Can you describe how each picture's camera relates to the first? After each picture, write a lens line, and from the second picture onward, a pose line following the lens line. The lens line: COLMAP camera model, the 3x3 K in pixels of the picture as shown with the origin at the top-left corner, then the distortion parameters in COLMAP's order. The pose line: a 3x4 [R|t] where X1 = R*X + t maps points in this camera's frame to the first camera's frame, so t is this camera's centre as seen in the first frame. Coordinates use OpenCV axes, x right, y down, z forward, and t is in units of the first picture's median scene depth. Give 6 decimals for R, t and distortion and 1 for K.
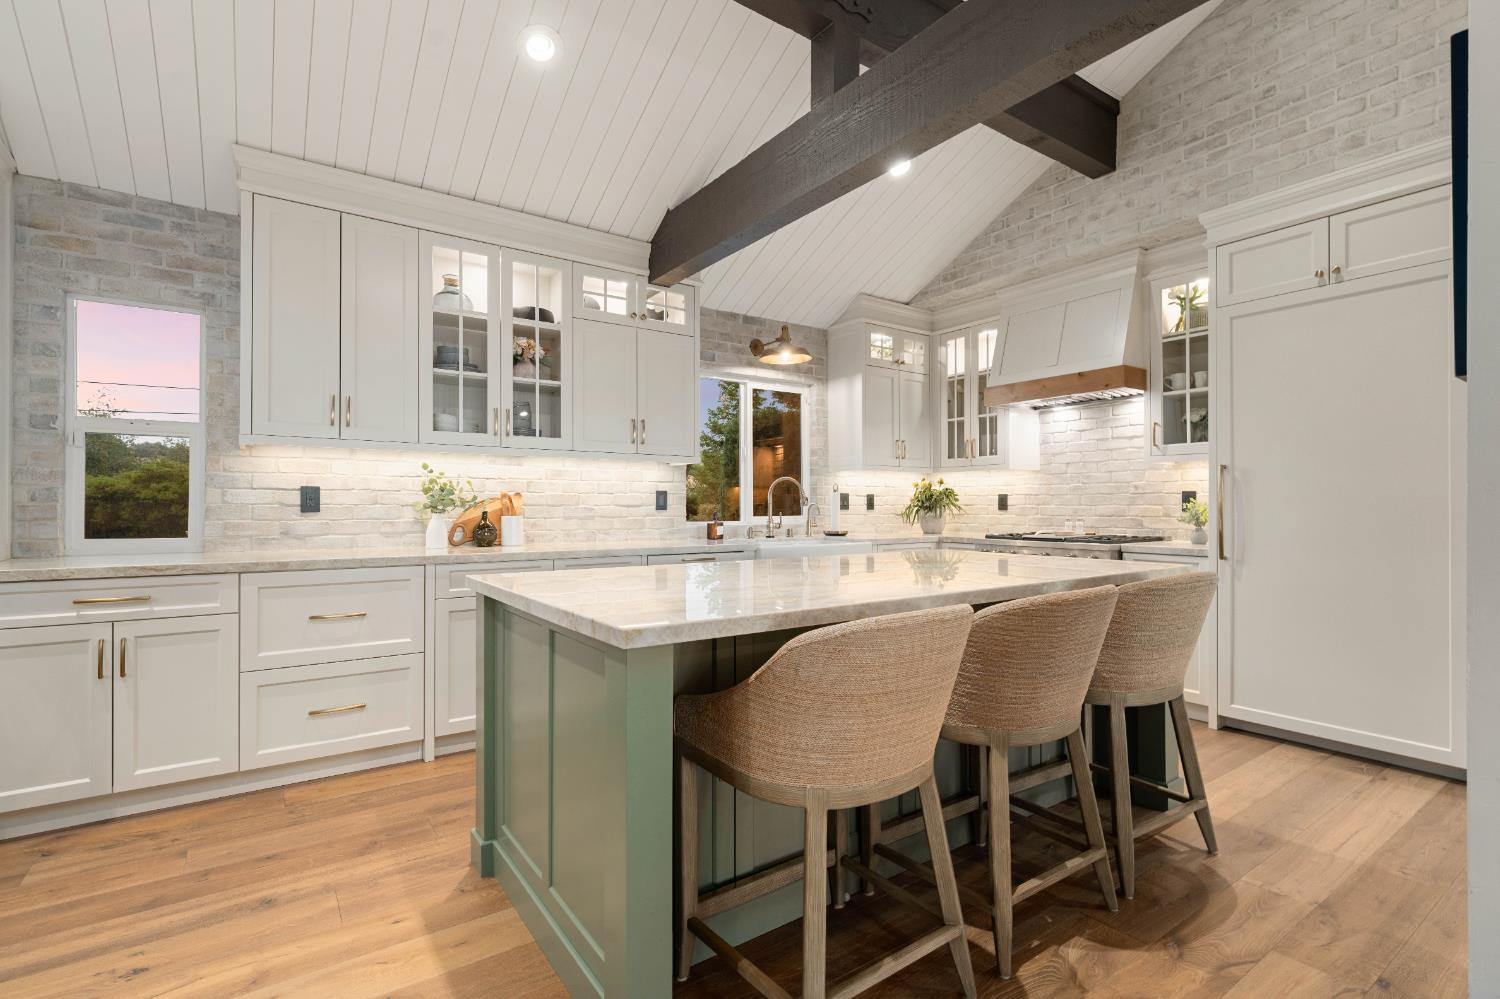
lens RADIAL K [[702.1, 0, 748.1], [0, 702.1, 514.6], [0, 0, 1]] dist [0.001288, 0.000009]
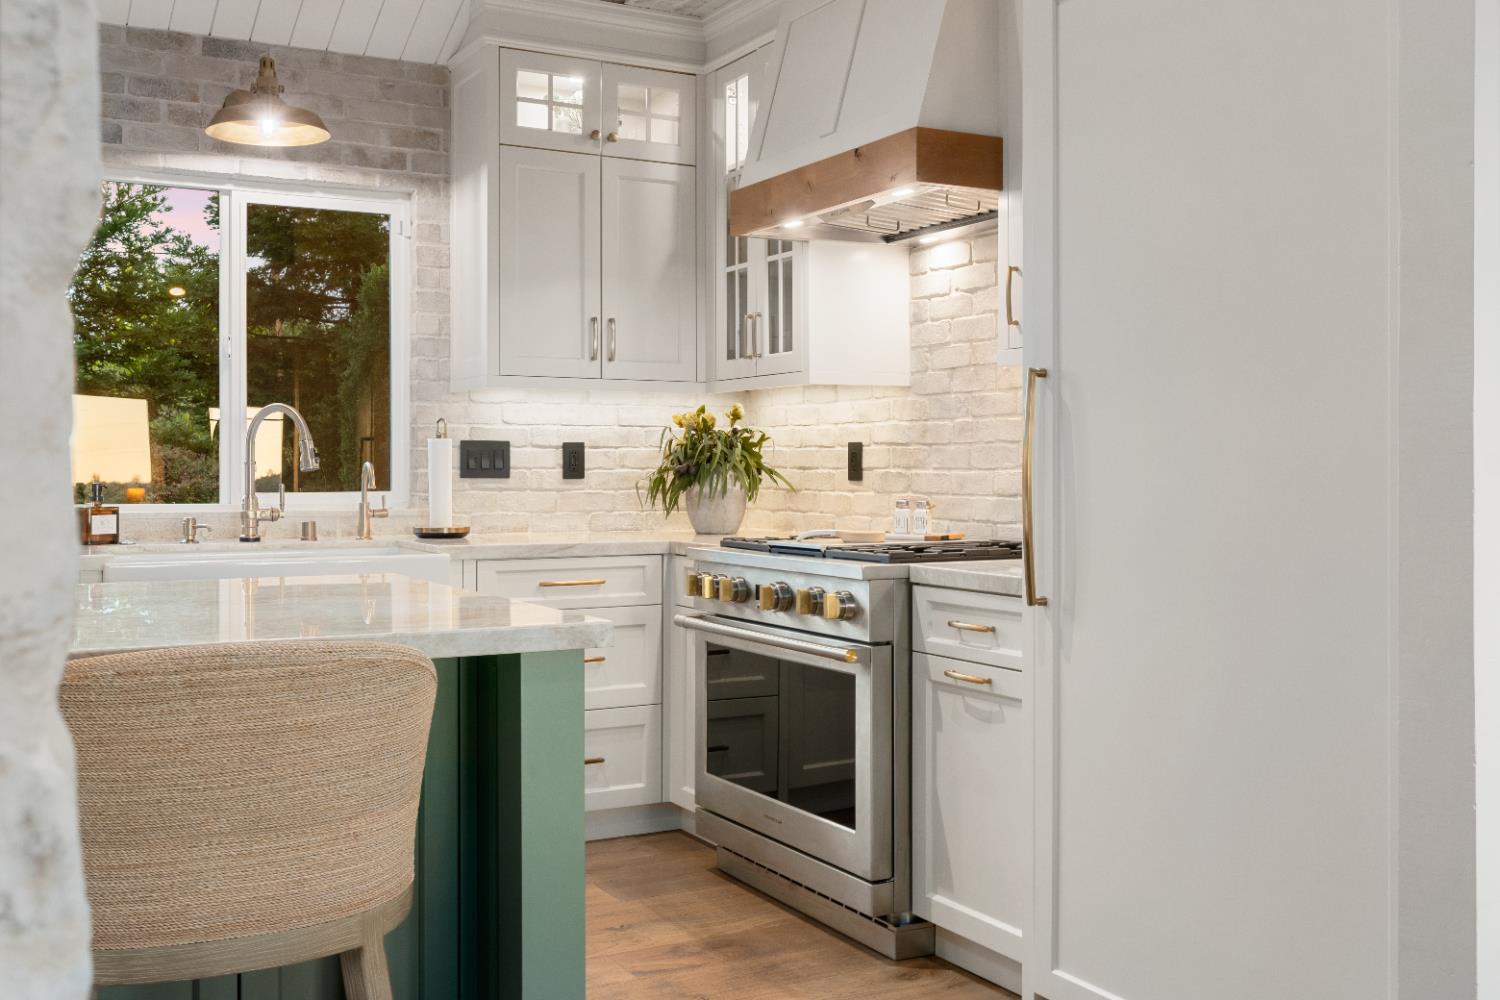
lens RADIAL K [[1518.1, 0, 751.8], [0, 1518.1, 490.2], [0, 0, 1]] dist [0.008790, 0.000000]
pose [[0.993681, 0.003075, -0.112195, 0.422428], [-0.002848, 0.999994, 0.002184, -0.002110], [0.112201, -0.001851, 0.993684, 0.083033]]
